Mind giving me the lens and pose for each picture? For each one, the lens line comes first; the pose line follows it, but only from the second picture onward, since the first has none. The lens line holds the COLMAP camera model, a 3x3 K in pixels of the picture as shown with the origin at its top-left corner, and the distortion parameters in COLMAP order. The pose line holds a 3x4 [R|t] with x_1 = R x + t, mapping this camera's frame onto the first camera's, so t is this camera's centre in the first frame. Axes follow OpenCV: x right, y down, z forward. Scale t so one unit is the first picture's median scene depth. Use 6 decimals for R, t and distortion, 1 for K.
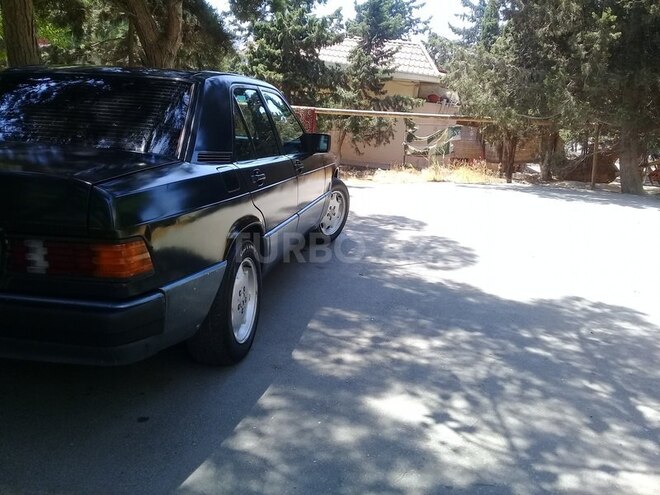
lens RADIAL K [[607.0, 0, 332.9], [0, 607.0, 247.1], [0, 0, 1]] dist [0.086469, -0.159794]
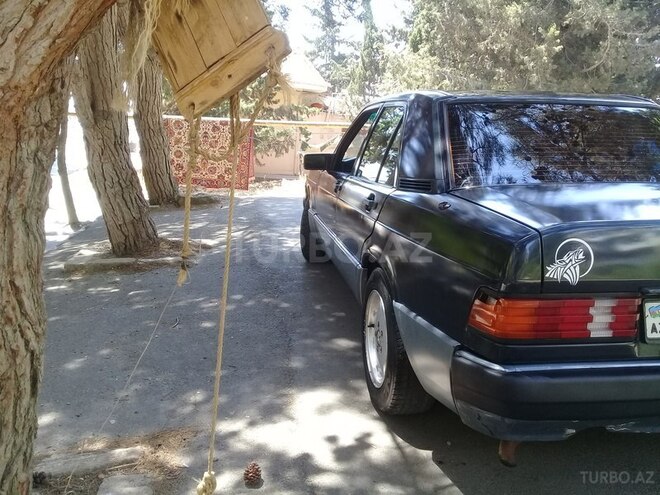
lens RADIAL K [[607.0, 0, 332.9], [0, 607.0, 247.1], [0, 0, 1]] dist [0.086469, -0.159794]
pose [[0.951783, -0.087297, 0.294090, -0.143544], [0.089937, 0.995937, 0.004563, -0.016313], [-0.293294, 0.022107, 0.955767, 0.037926]]
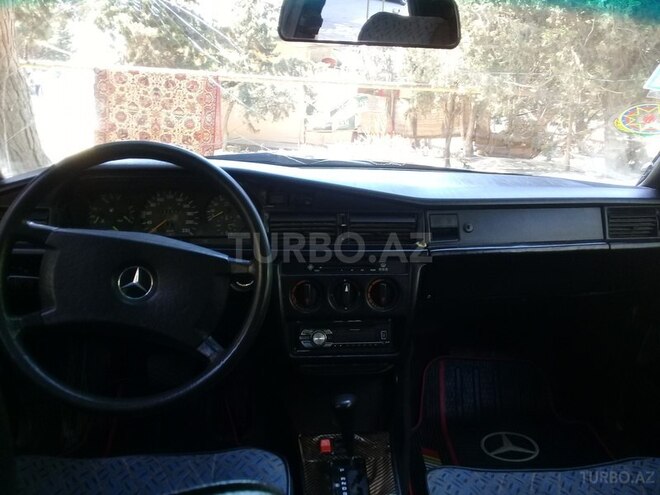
lens RADIAL K [[607.0, 0, 332.9], [0, 607.0, 247.1], [0, 0, 1]] dist [0.086469, -0.159794]
pose [[0.968899, -0.070047, 0.237334, -0.058119], [0.057447, 0.996568, 0.059606, -0.041120], [-0.240695, -0.044118, 0.969598, 0.177888]]
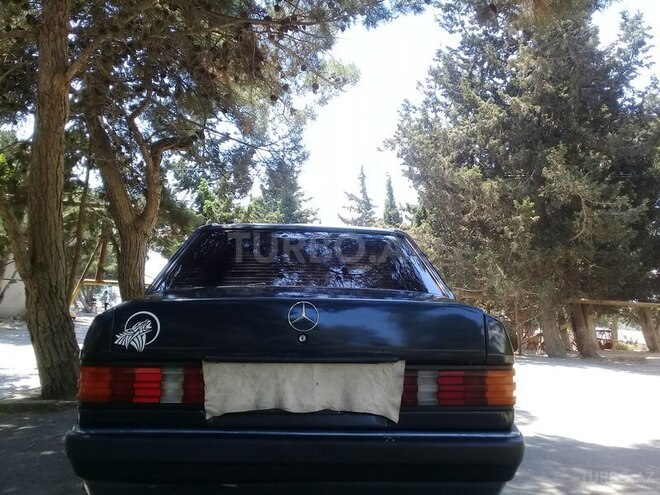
lens RADIAL K [[607.0, 0, 332.9], [0, 607.0, 247.1], [0, 0, 1]] dist [0.086469, -0.159794]
pose [[0.977375, -0.008495, 0.211342, -0.080184], [0.070629, 0.954948, -0.288245, 0.005929], [-0.199372, 0.296651, 0.933943, 0.007736]]
